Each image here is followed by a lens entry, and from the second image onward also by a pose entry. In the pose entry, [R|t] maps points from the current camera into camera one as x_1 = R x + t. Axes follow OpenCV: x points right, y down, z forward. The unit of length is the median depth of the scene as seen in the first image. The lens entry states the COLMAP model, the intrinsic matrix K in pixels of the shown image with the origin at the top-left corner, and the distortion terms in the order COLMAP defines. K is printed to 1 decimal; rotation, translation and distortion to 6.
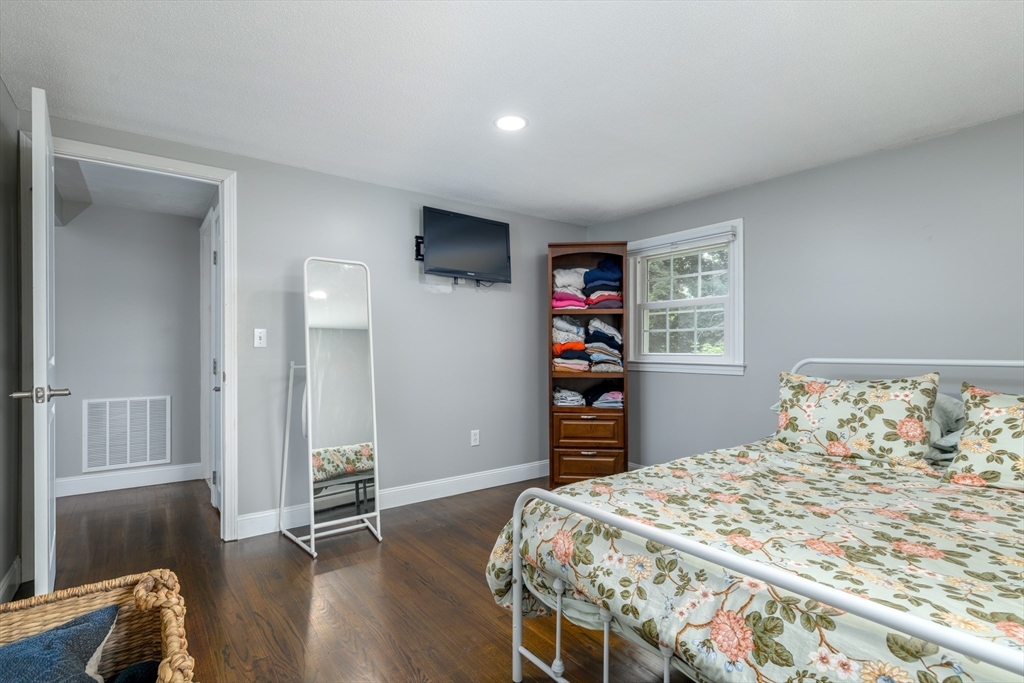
lens RADIAL K [[483.5, 0, 512.0], [0, 483.5, 341.5], [0, 0, 1]] dist [0.000377, 0.000002]
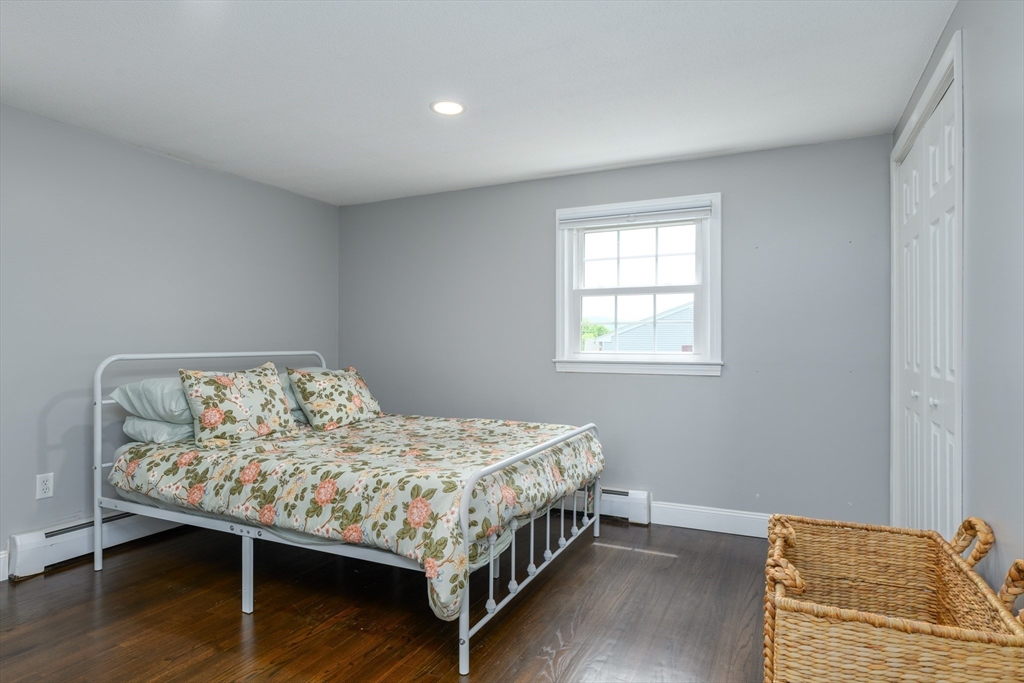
lens RADIAL K [[580.5, 0, 512.0], [0, 580.5, 341.5], [0, 0, 1]] dist [-0.000832, -0.000077]
pose [[-0.445732, -0.002307, 0.895163, -0.866512], [-0.017858, 0.999821, -0.006315, 0.008559], [-0.894988, -0.018801, -0.445694, 1.122383]]
